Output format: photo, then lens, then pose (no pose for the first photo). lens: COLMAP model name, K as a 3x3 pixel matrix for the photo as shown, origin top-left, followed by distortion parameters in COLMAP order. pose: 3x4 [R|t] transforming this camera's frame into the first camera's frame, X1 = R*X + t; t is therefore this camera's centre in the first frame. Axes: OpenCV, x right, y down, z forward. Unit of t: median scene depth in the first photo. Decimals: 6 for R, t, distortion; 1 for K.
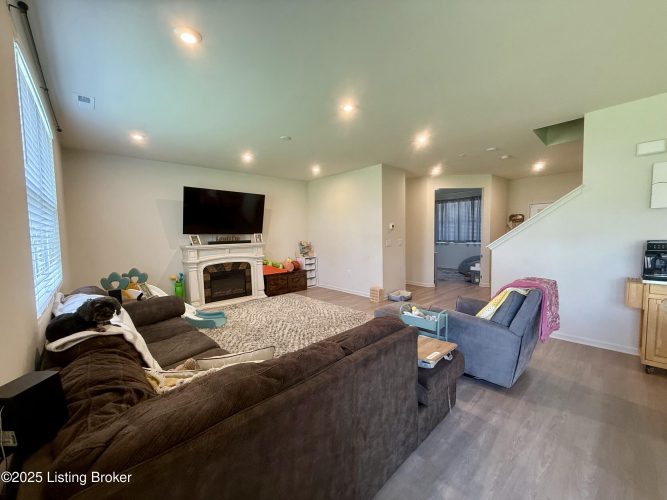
lens RADIAL K [[264.5, 0, 331.4], [0, 264.5, 249.0], [0, 0, 1]] dist [-0.007774, 0.000489]
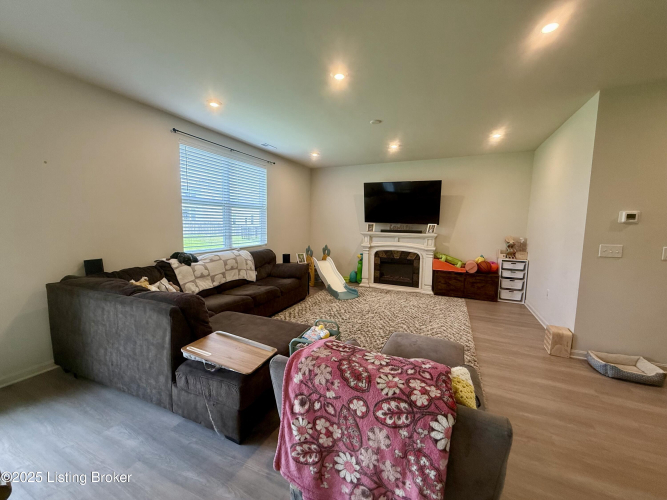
lens RADIAL K [[264.5, 0, 333.6], [0, 264.5, 248.3], [0, 0, 1]] dist [-0.007774, 0.000489]
pose [[0.397109, 0.114002, -0.910664, 0.454440], [-0.078665, 0.992832, 0.089985, -0.031468], [0.914394, 0.035904, 0.403230, 0.336067]]
